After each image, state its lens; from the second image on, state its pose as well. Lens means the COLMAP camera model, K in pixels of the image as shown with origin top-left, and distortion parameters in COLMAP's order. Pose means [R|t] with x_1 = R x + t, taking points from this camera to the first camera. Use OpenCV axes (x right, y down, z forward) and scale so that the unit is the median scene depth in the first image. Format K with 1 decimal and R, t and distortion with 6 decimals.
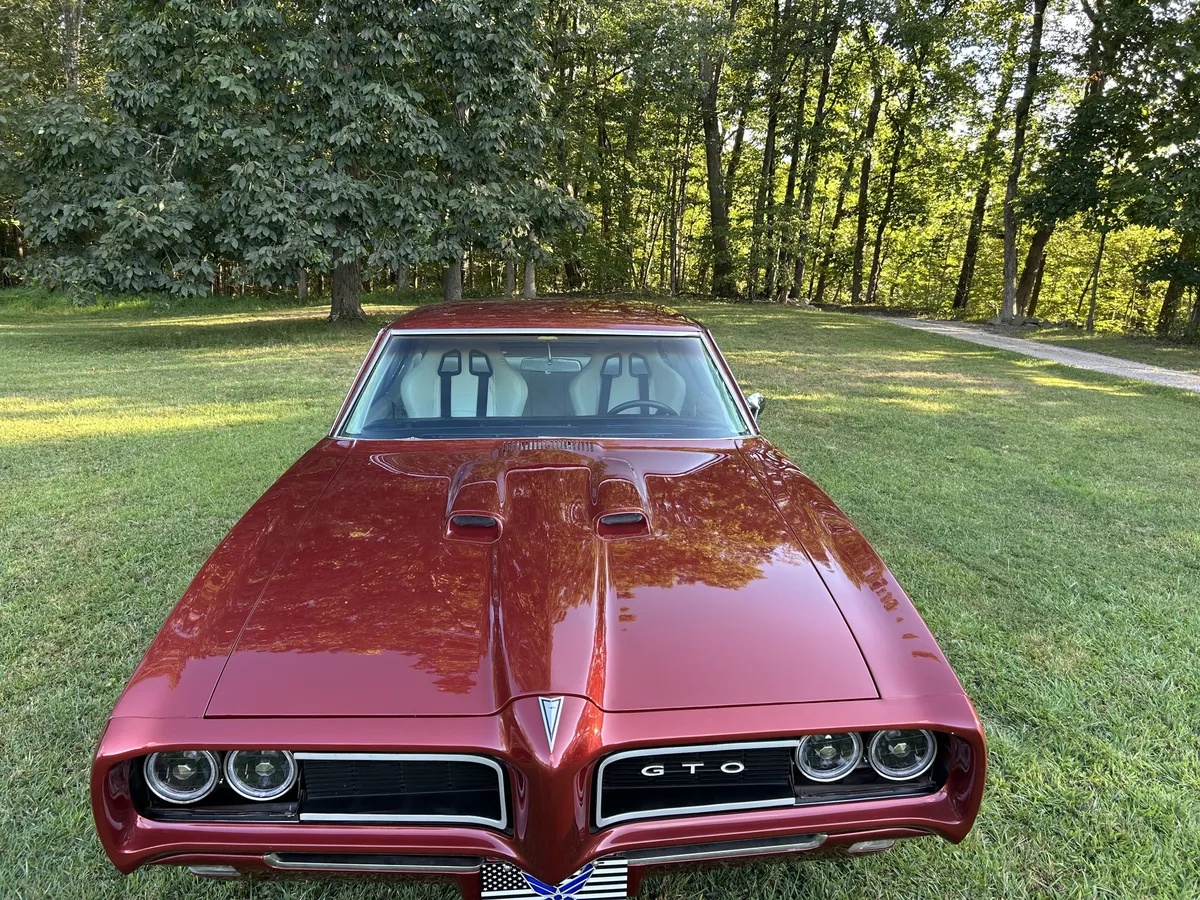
lens RADIAL K [[903.6, 0, 600.0], [0, 903.6, 450.0], [0, 0, 1]] dist [0.004181, 0.003022]
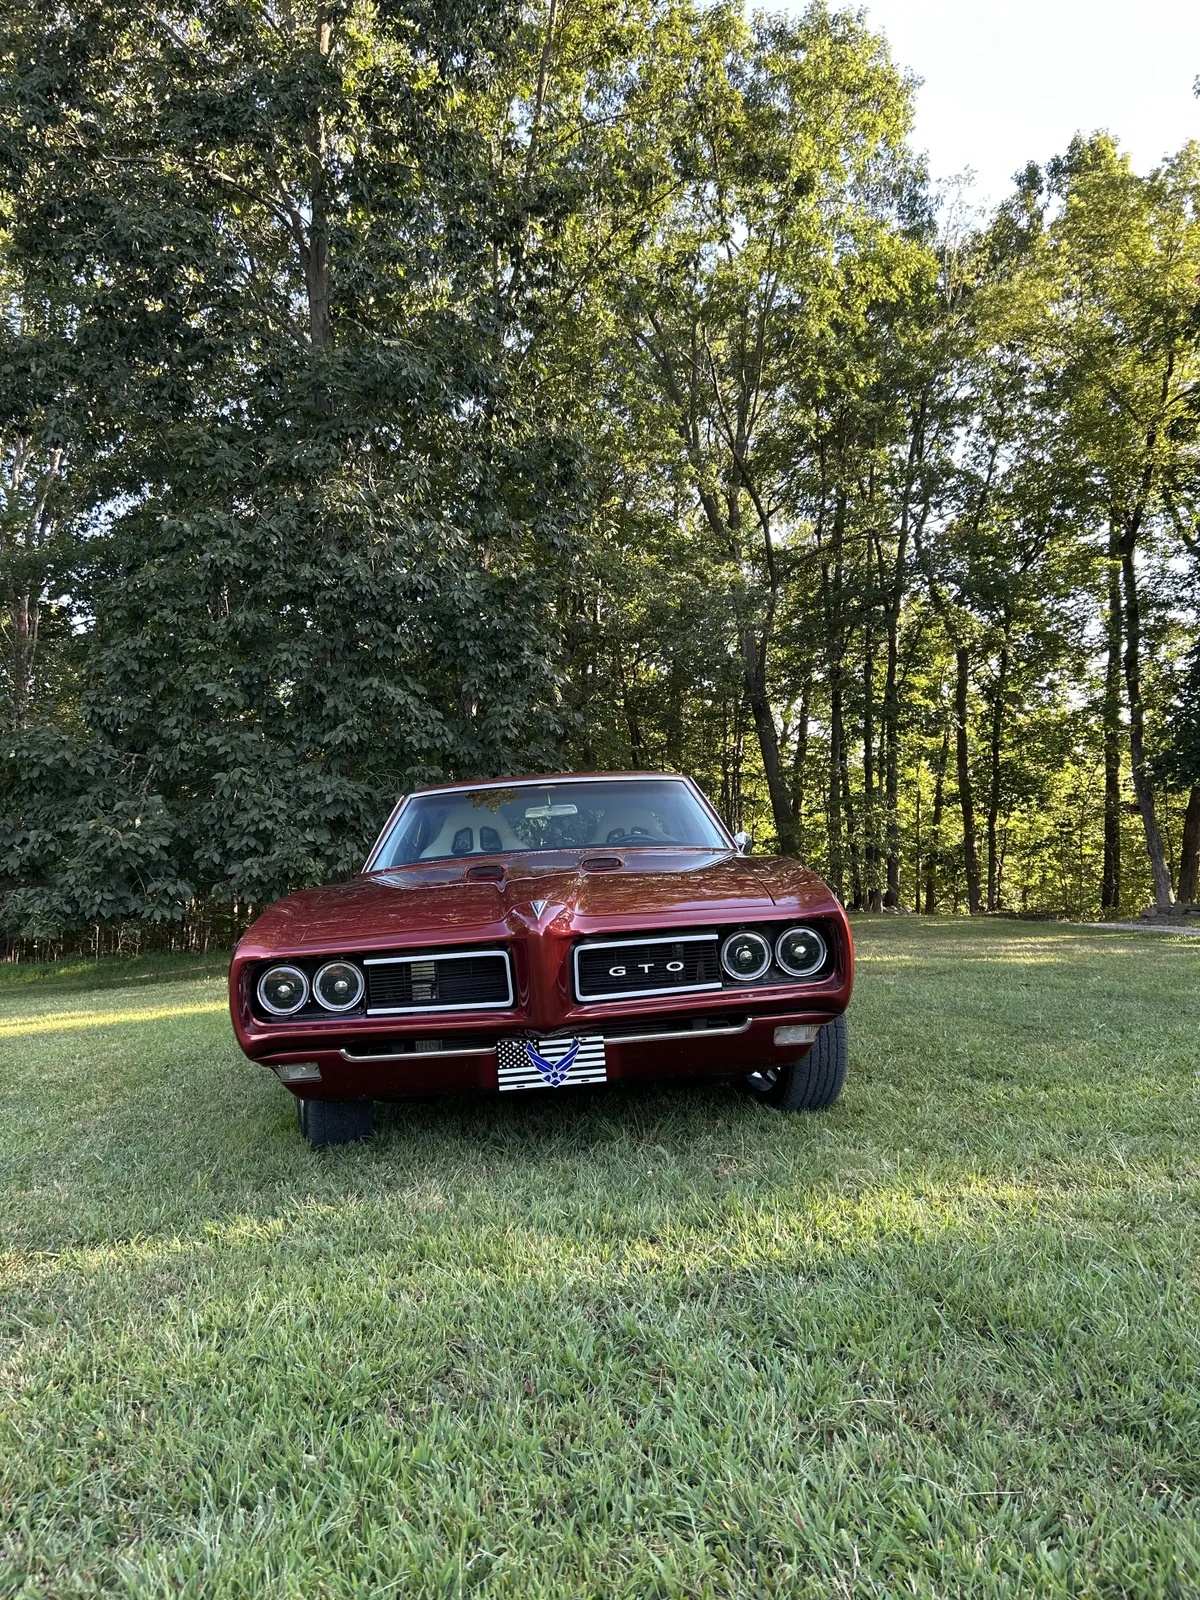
lens RADIAL K [[1194.3, 0, 600.0], [0, 1194.3, 800.0], [0, 0, 1]] dist [0.083678, -0.251743]
pose [[0.996228, -0.078375, -0.037233, 0.015677], [0.064022, 0.953576, -0.294268, 0.083402], [0.058568, 0.290774, 0.954997, -0.107932]]
